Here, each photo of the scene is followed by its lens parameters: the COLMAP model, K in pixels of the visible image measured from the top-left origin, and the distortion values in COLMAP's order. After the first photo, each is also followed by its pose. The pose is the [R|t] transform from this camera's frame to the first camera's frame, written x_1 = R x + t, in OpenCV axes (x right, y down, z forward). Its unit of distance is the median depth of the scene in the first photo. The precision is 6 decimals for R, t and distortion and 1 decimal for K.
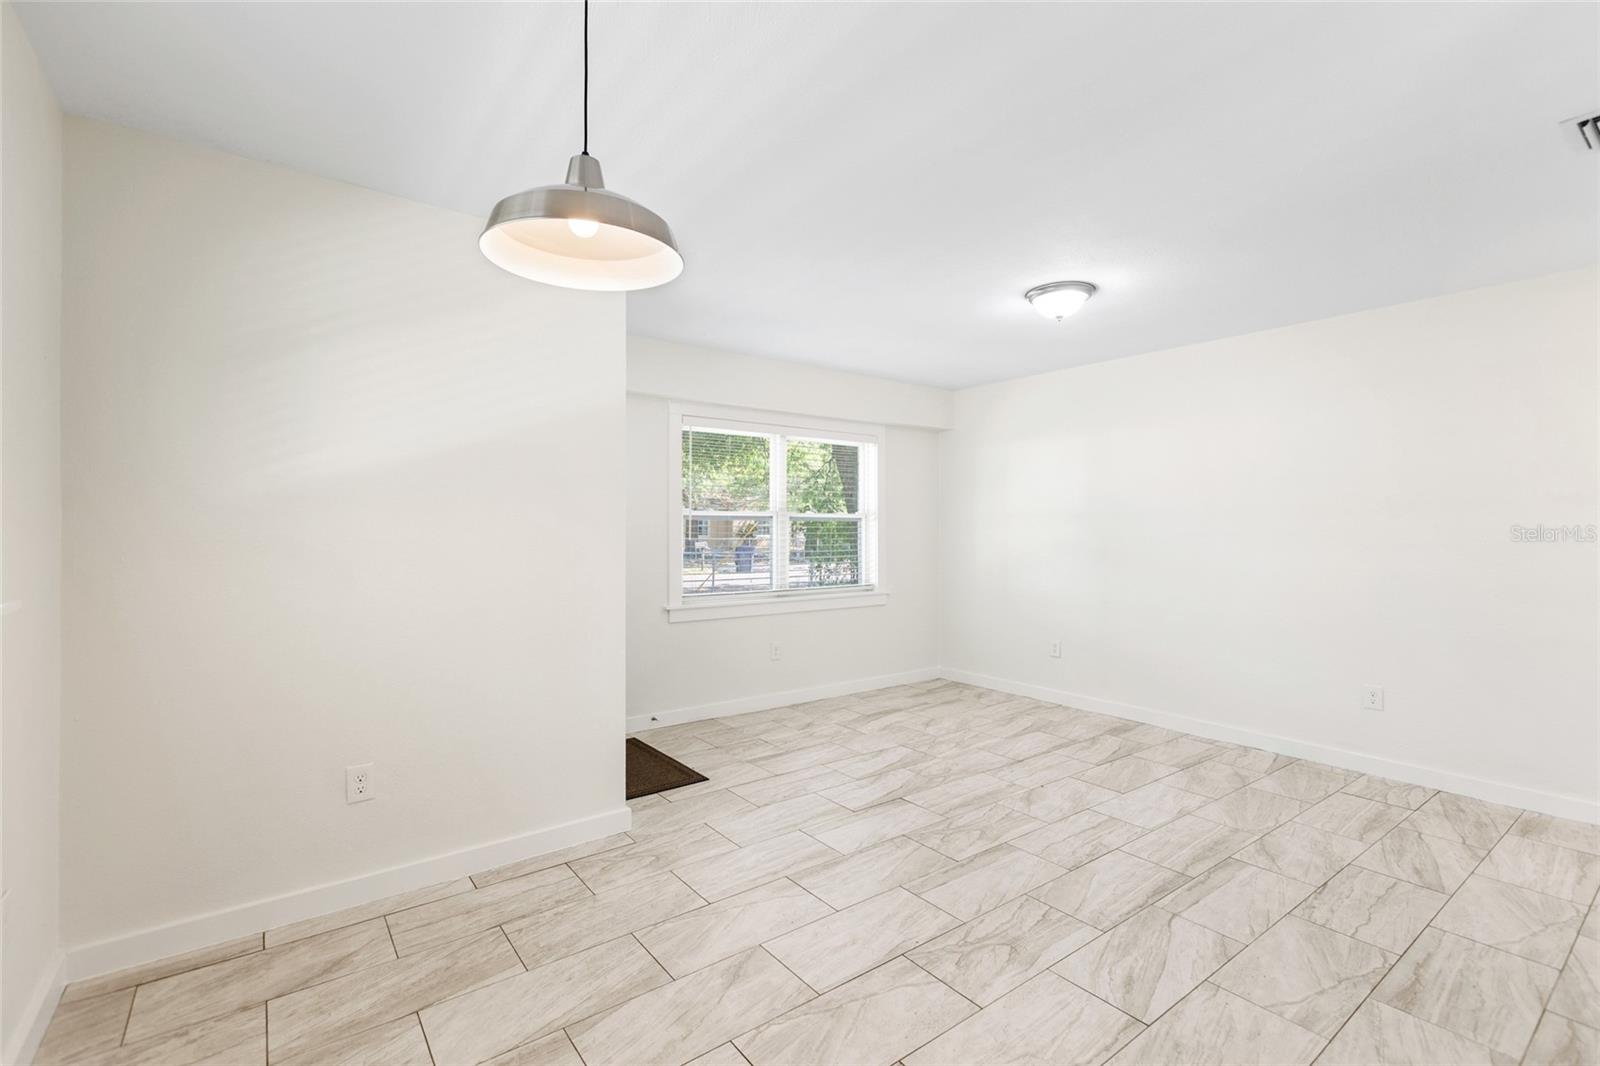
lens RADIAL K [[719.8, 0, 813.4], [0, 719.8, 522.1], [0, 0, 1]] dist [0.005759, -0.001473]
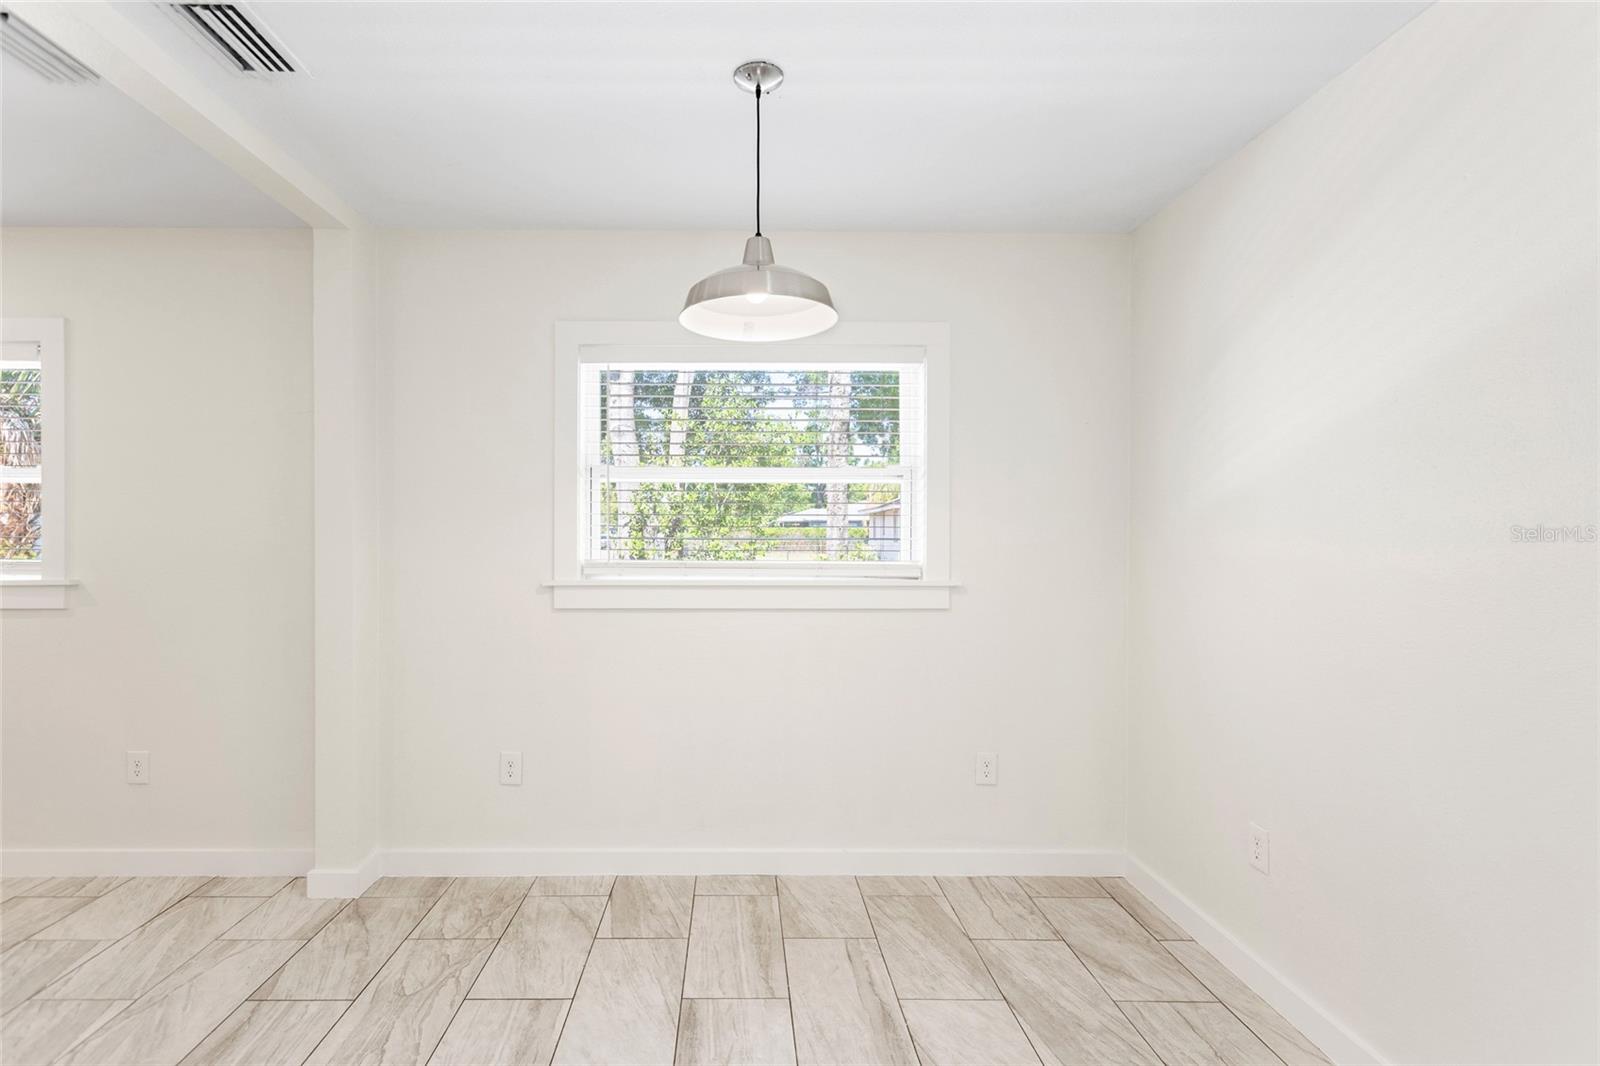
lens RADIAL K [[740.0, 0, 741.8], [0, 740.0, 544.9], [0, 0, 1]] dist [0.001543, 0.000005]
pose [[-0.608715, 0.003173, -0.793383, 0.309182], [-0.001126, 0.999988, 0.004864, 0.006575], [0.793388, 0.003854, -0.608704, 0.779785]]
